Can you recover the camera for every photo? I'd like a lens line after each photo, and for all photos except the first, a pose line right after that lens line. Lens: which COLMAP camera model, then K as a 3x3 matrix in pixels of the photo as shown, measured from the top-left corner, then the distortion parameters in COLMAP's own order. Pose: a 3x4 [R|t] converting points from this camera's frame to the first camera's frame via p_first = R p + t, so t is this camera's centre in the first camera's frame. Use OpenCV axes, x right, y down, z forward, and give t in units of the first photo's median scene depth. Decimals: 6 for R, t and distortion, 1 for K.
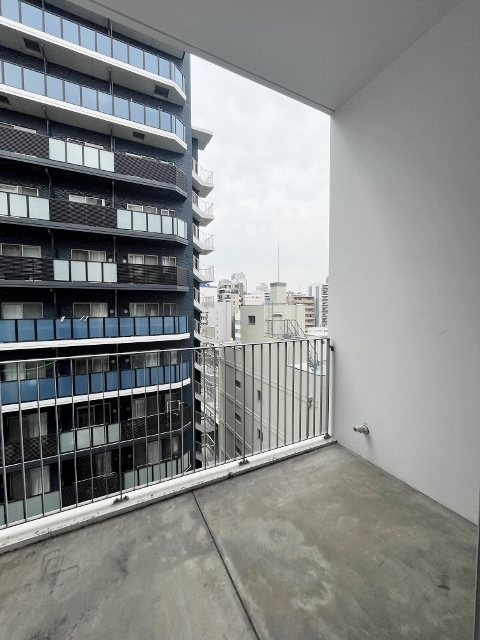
lens RADIAL K [[258.2, 0, 241.9], [0, 258.2, 320.9], [0, 0, 1]] dist [-0.003249, 0.000522]
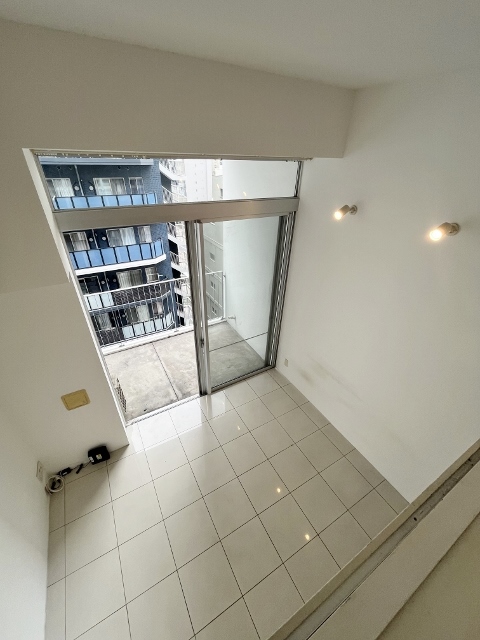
lens RADIAL K [[258.2, 0, 242.1], [0, 258.2, 320.4], [0, 0, 1]] dist [-0.003249, 0.000522]
pose [[0.998178, 0.000775, 0.060332, 0.068991], [-0.030518, 0.869071, 0.493745, -0.099990], [-0.052050, -0.494687, 0.867511, -0.140977]]
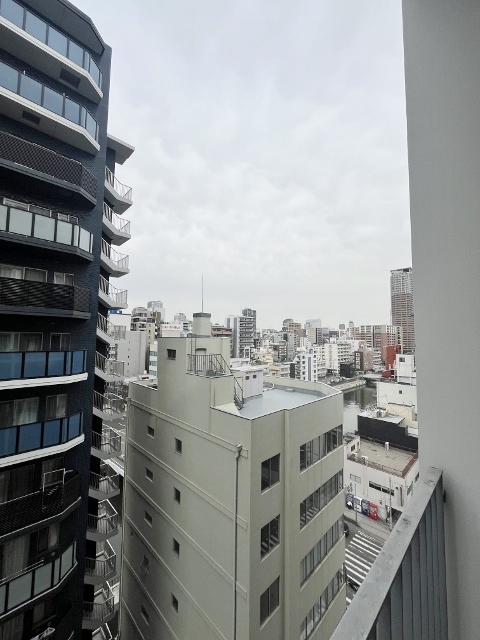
lens RADIAL K [[258.2, 0, 238.5], [0, 258.2, 321.2], [0, 0, 1]] dist [-0.003249, 0.000522]
pose [[0.954620, 0.038166, 0.295370, -0.008694], [-0.003458, 0.993108, -0.117148, -0.018776], [-0.297806, 0.110810, 0.948173, 0.138097]]
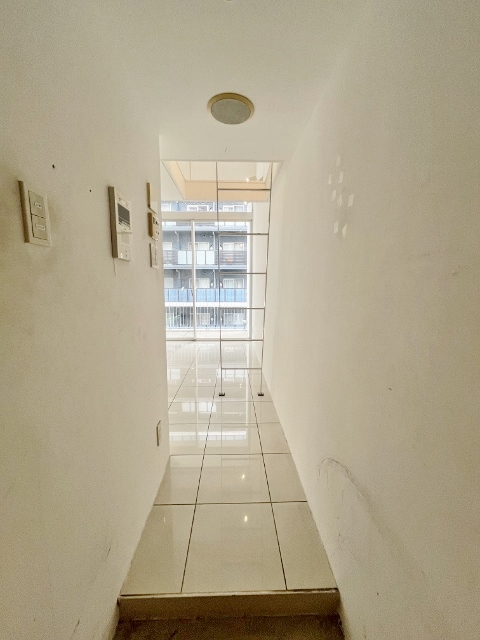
lens RADIAL K [[258.2, 0, 237.7], [0, 258.2, 318.1], [0, 0, 1]] dist [-0.003249, 0.000522]
pose [[0.898031, 0.060206, -0.435794, 0.252302], [-0.027874, 0.996388, 0.080213, 0.029936], [0.439049, -0.059886, 0.896465, -0.229782]]
